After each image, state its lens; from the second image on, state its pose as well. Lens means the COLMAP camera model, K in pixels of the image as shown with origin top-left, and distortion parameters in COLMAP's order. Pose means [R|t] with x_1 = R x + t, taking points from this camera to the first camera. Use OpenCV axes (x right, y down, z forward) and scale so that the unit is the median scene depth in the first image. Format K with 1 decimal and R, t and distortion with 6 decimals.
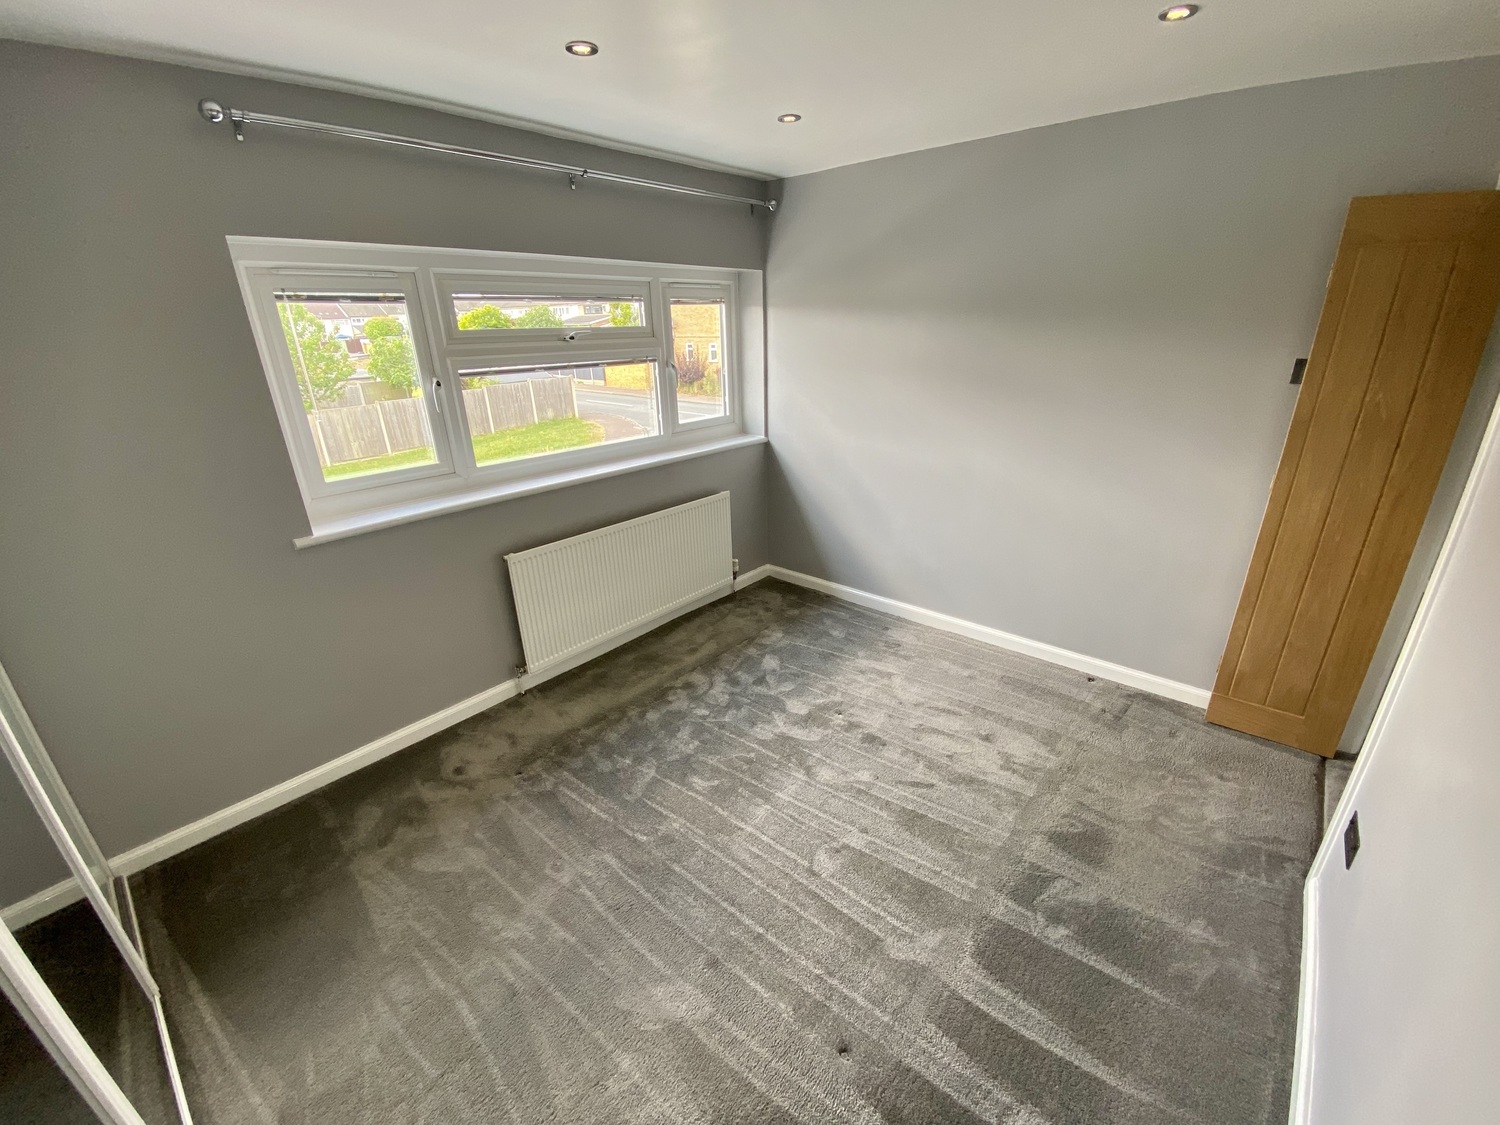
lens RADIAL K [[612.3, 0, 743.1], [0, 612.3, 564.3], [0, 0, 1]] dist [0.020368, -0.020447]
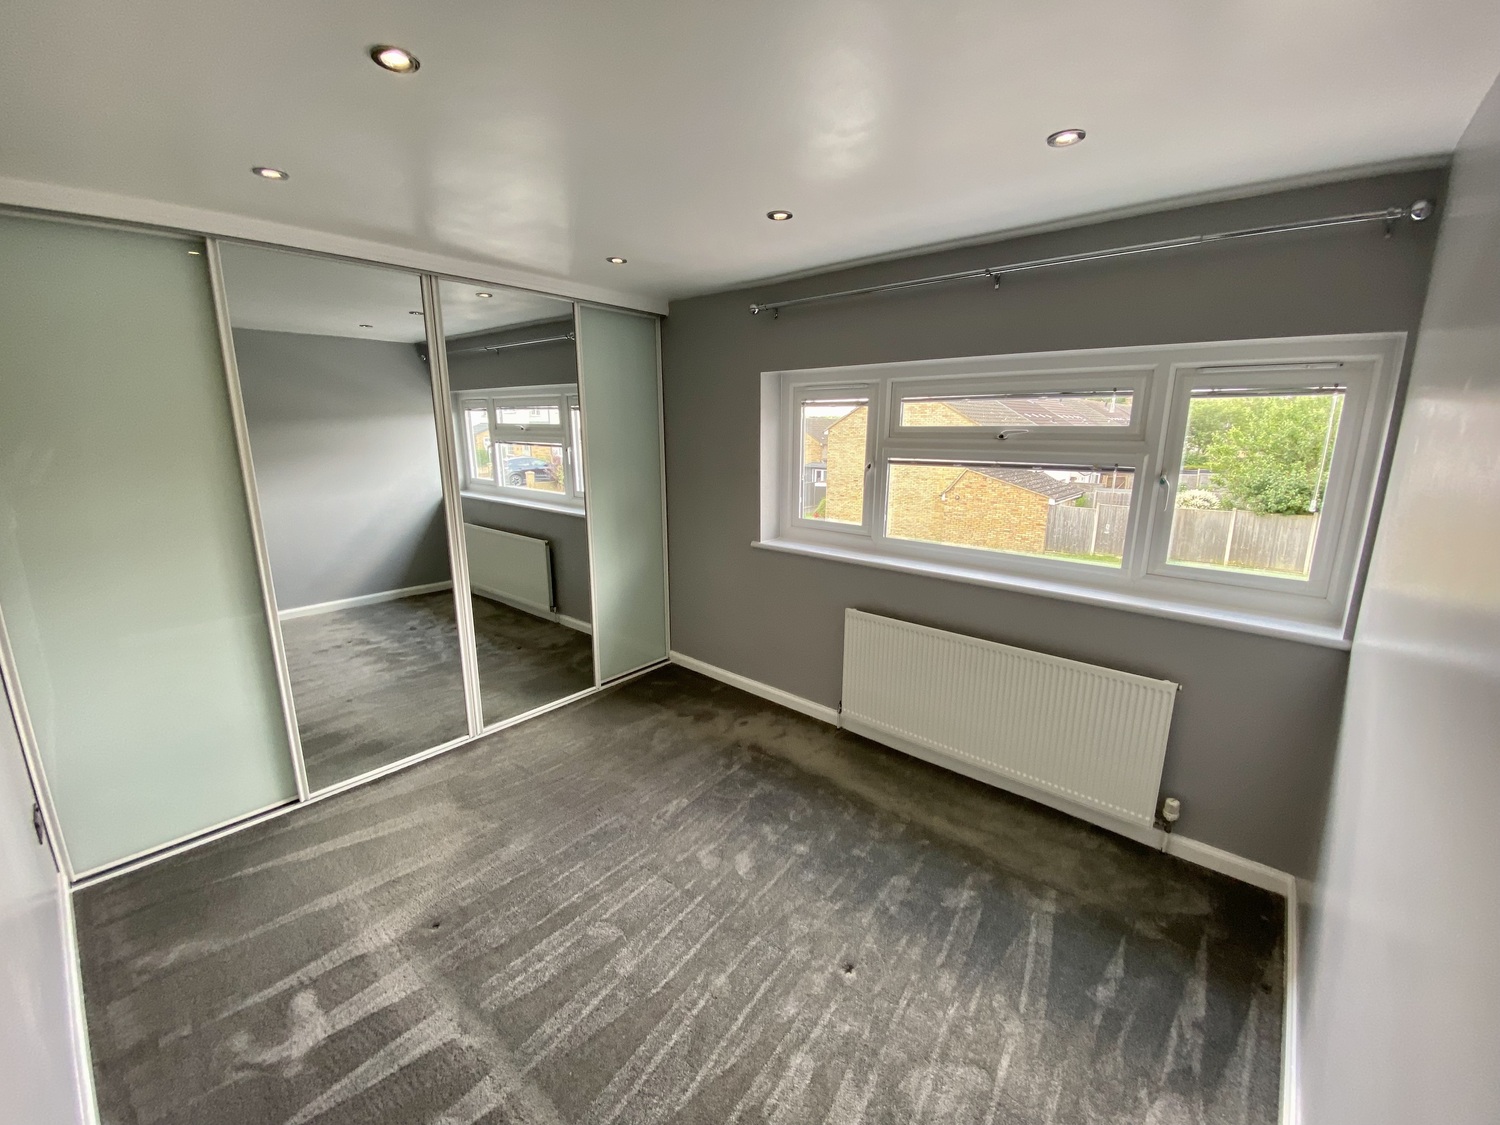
lens RADIAL K [[607.1, 0, 749.7], [0, 607.1, 553.4], [0, 0, 1]] dist [-0.045933, -0.000258]
pose [[-0.020484, 0.228620, -0.973300, 0.597572], [-0.357960, 0.907292, 0.220649, -0.247148], [0.933512, 0.352922, 0.063252, 0.591441]]
